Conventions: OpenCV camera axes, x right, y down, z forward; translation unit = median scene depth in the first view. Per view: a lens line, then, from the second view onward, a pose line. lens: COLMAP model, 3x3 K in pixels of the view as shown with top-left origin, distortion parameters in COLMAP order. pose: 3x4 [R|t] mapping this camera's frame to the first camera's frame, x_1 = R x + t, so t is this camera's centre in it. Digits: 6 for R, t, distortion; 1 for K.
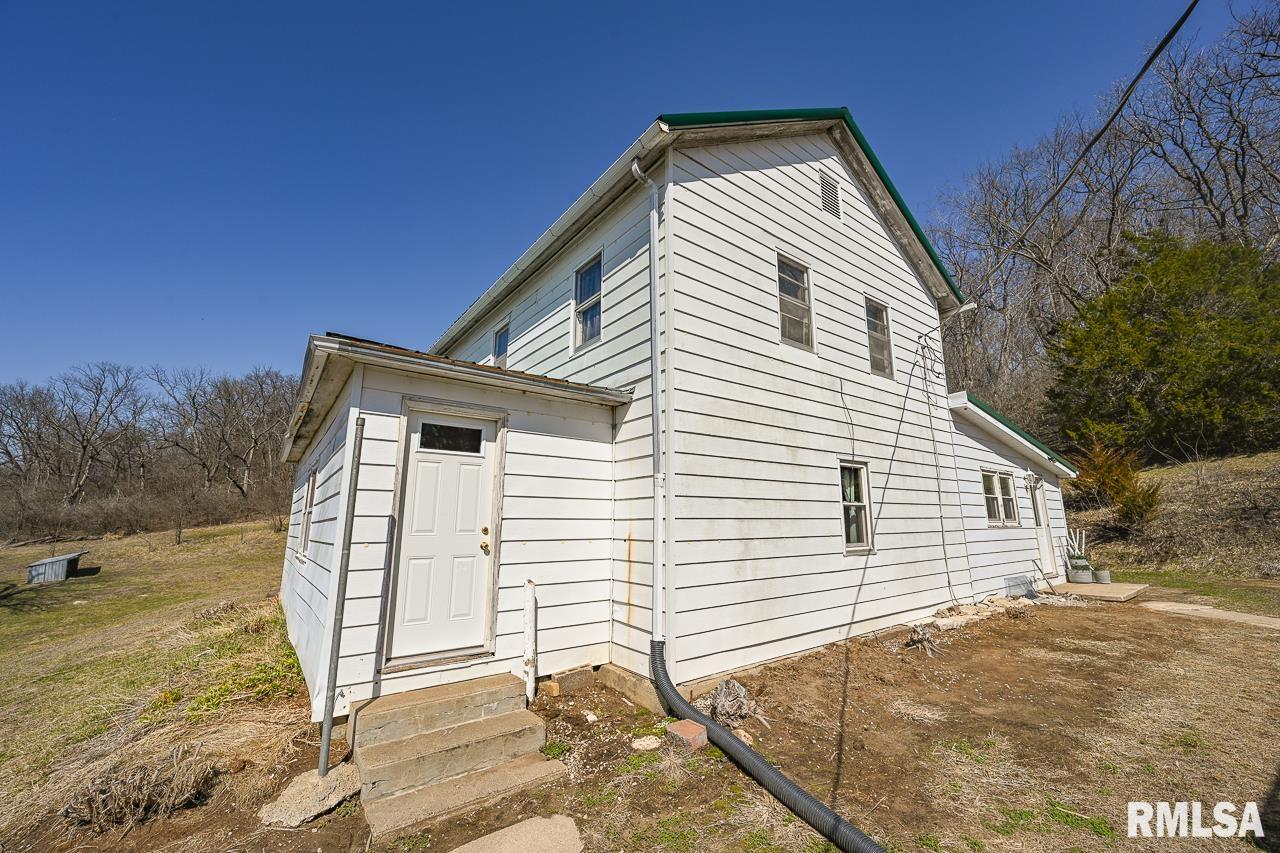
lens RADIAL K [[508.0, 0, 640.0], [0, 508.0, 426.5], [0, 0, 1]] dist [0.000289, 0.000176]
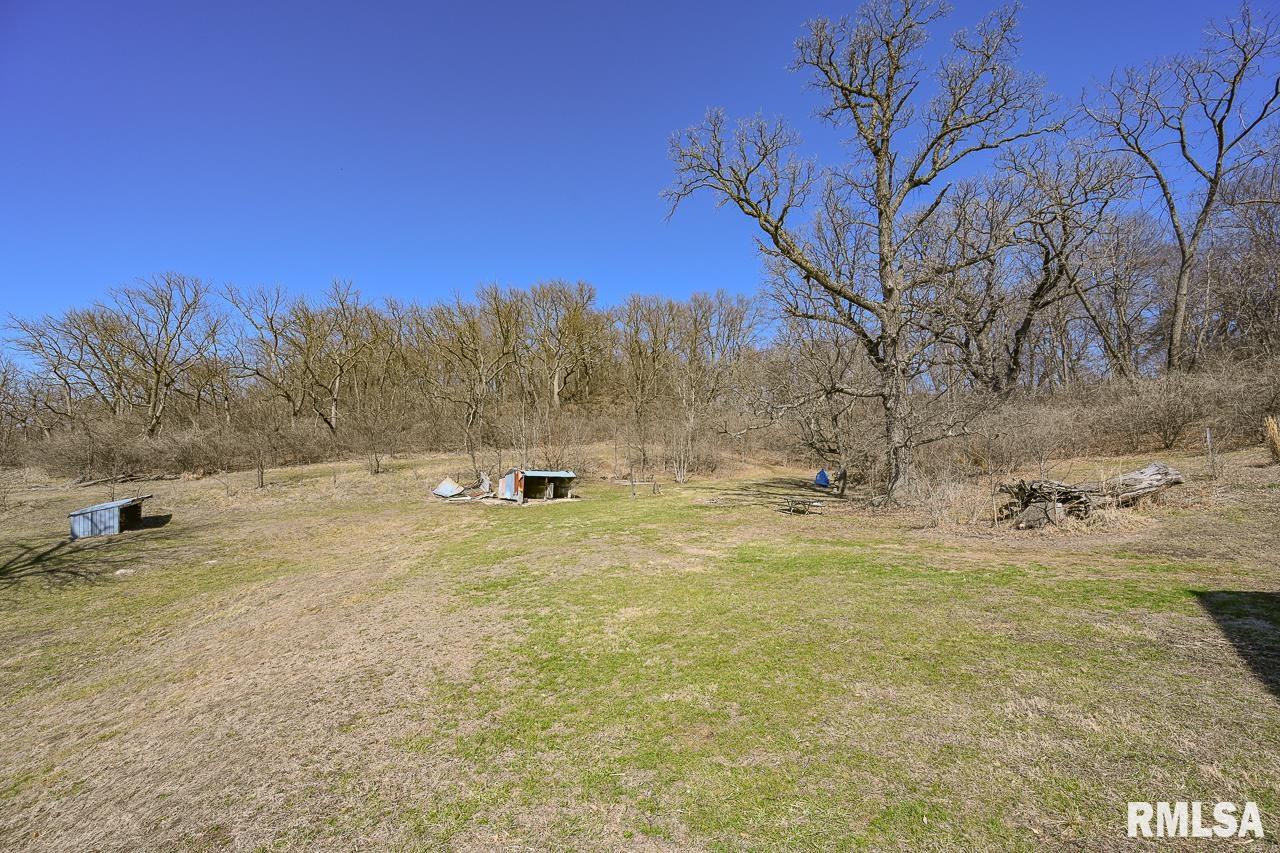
lens RADIAL K [[508.0, 0, 640.0], [0, 508.0, 426.5], [0, 0, 1]] dist [0.000289, 0.000176]
pose [[0.993675, 0.005623, -0.112151, -0.214244], [0.006086, 0.994581, 0.103787, 0.053832], [0.112127, -0.103813, 0.988256, 0.269292]]
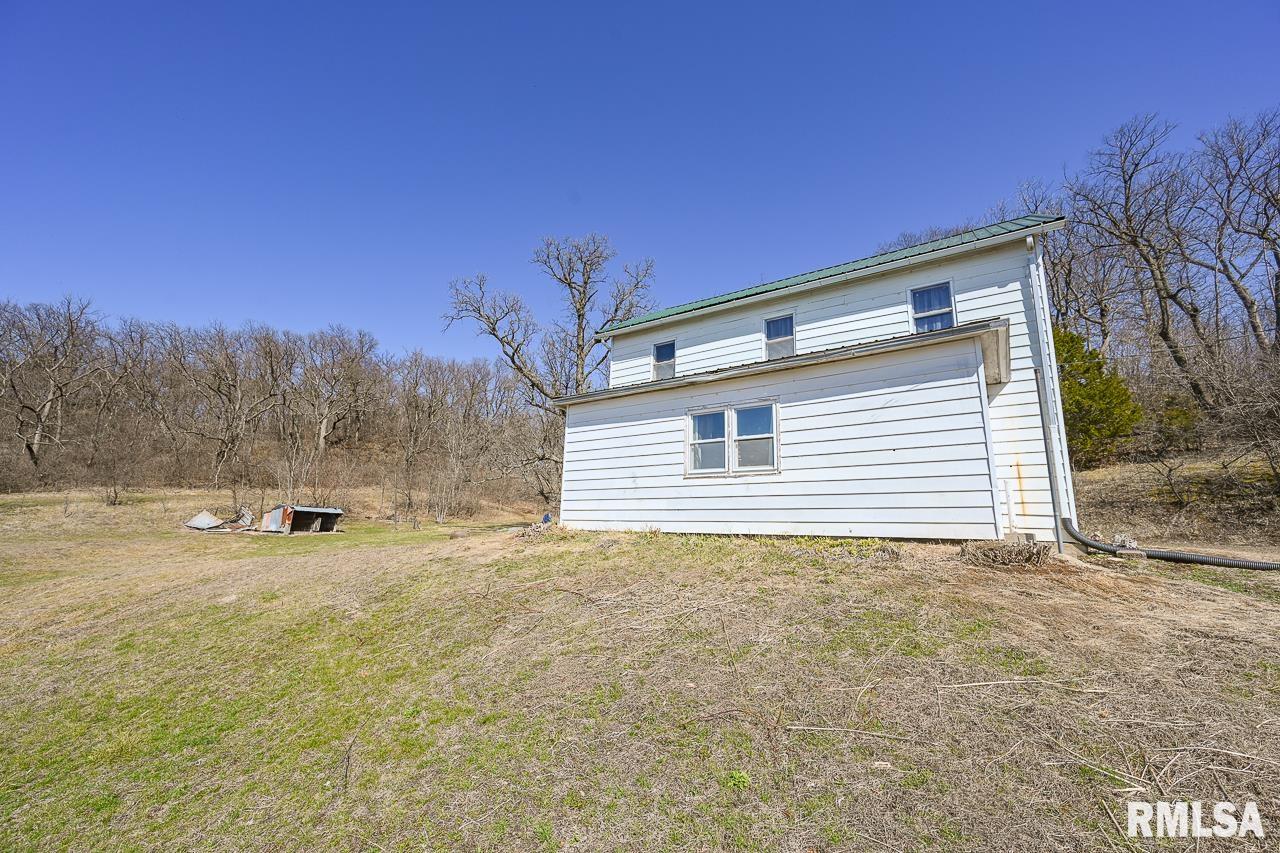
lens RADIAL K [[508.0, 0, 640.0], [0, 508.0, 426.5], [0, 0, 1]] dist [0.000289, 0.000176]
pose [[0.950627, 0.094249, 0.295677, -0.174574], [-0.091509, 0.995536, -0.023123, 0.025749], [-0.296537, -0.005076, 0.955008, -0.021567]]
